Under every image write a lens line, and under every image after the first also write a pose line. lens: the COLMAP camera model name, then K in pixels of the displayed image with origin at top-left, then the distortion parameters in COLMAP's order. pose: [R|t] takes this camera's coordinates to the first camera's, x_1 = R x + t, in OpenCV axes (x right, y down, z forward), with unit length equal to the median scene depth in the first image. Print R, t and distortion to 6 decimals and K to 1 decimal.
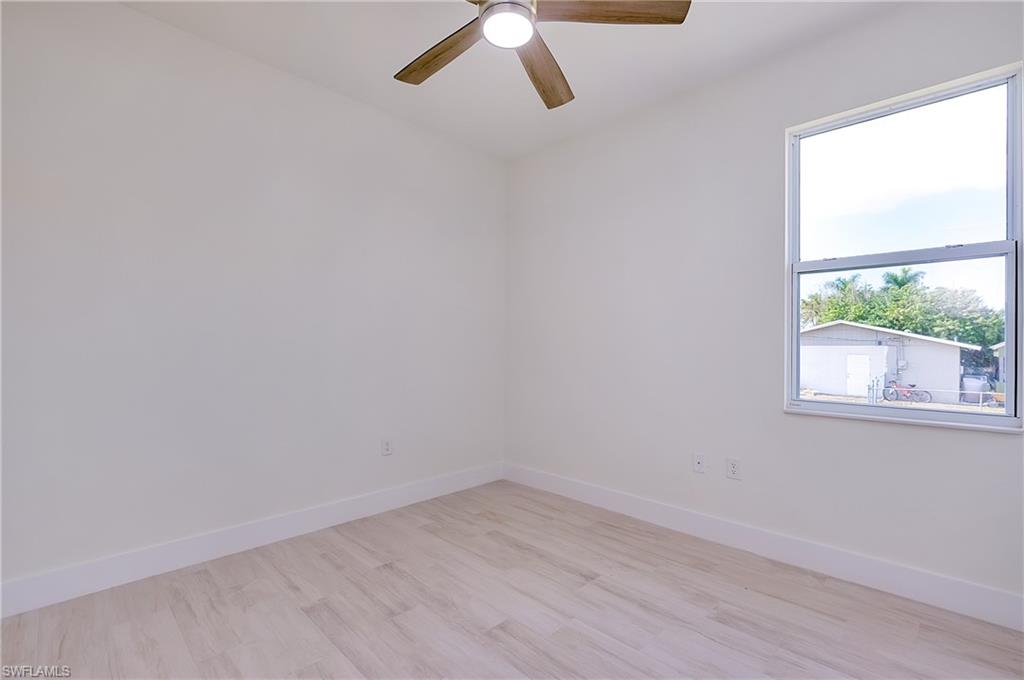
lens RADIAL K [[446.5, 0, 512.4], [0, 446.5, 345.4], [0, 0, 1]] dist [-0.000186, -0.000162]
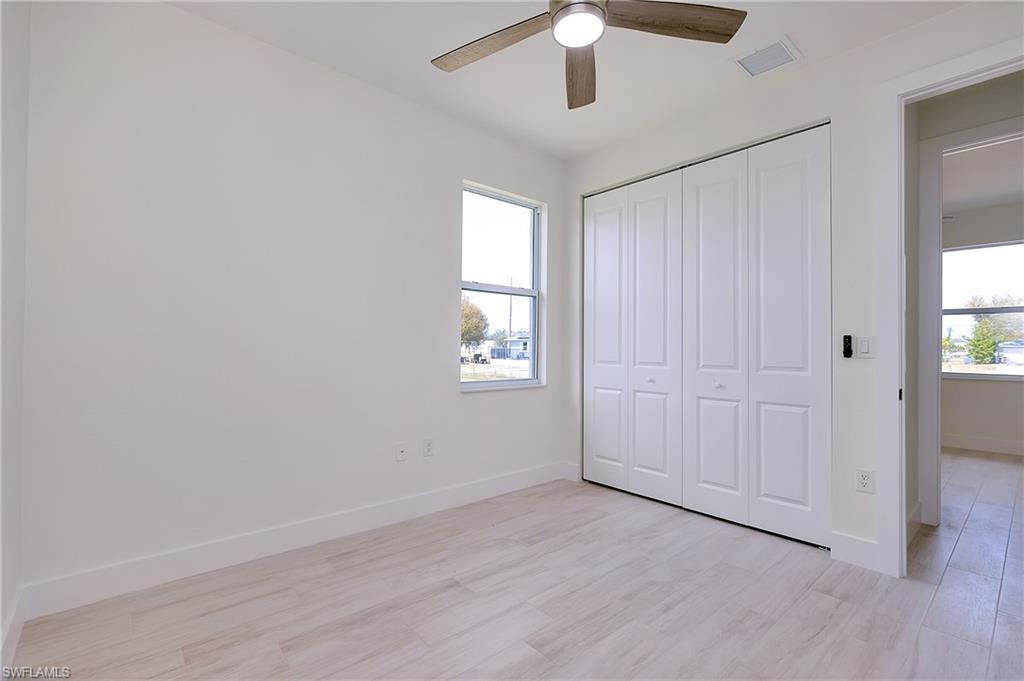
lens RADIAL K [[456.3, 0, 506.9], [0, 456.3, 343.2], [0, 0, 1]] dist [-0.000203, -0.000194]
pose [[0.102928, 0.001069, 0.994688, -0.745760], [-0.009786, 0.999952, -0.000062, 0.001709], [-0.994641, -0.009728, 0.102934, 0.746673]]
